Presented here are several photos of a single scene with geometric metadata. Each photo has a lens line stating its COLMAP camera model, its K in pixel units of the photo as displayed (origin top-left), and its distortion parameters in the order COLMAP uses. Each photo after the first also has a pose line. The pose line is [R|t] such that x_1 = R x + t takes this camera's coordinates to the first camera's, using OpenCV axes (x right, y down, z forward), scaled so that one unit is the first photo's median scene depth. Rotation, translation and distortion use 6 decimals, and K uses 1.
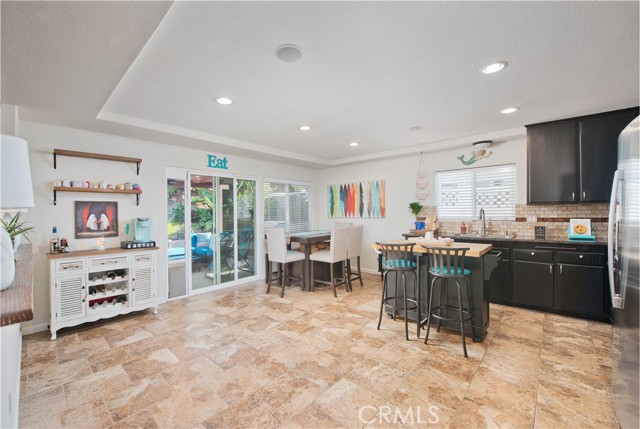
lens RADIAL K [[269.5, 0, 316.6], [0, 269.5, 216.6], [0, 0, 1]] dist [-0.037402, -0.000044]
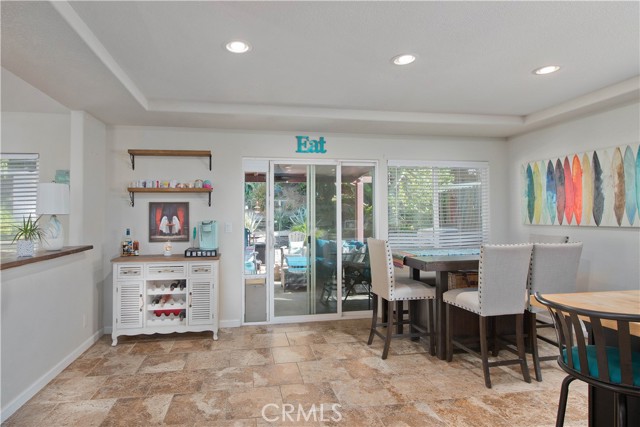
lens RADIAL K [[340.5, 0, 282.2], [0, 340.5, 214.8], [0, 0, 1]] dist [-0.014374, -0.002378]
pose [[0.760257, 0.003402, -0.649614, 0.235785], [-0.011168, 0.999907, -0.007833, -0.009433], [0.649527, 0.013210, 0.760224, 0.359102]]
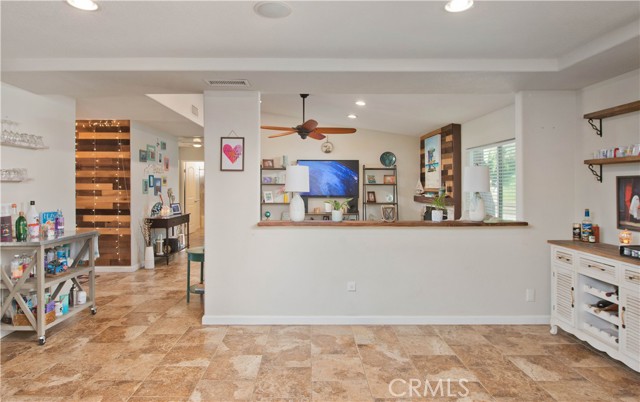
lens RADIAL K [[353.2, 0, 329.9], [0, 353.2, 189.9], [0, 0, 1]] dist [-0.000381, -0.000151]
pose [[-0.715726, 0.021760, -0.698042, 0.316362], [-0.001611, 0.999460, 0.032807, -0.050793], [0.698379, 0.024605, -0.715305, 1.098444]]
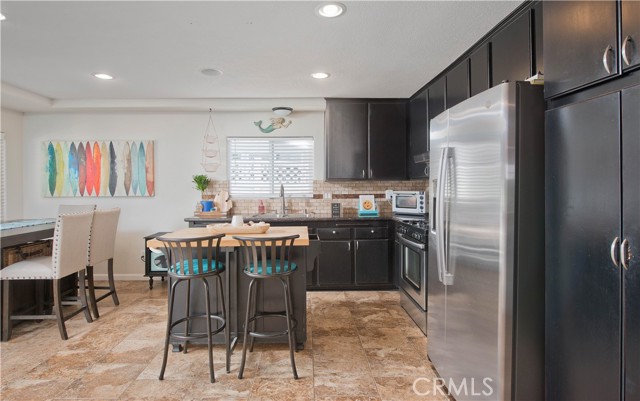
lens RADIAL K [[315.5, 0, 324.0], [0, 315.5, 187.6], [0, 0, 1]] dist [-0.001952, -0.002508]
pose [[0.708555, 0.005853, 0.705631, -0.014617], [0.007087, 0.999856, -0.015411, -0.003386], [-0.705620, 0.015921, 0.708411, 0.192700]]
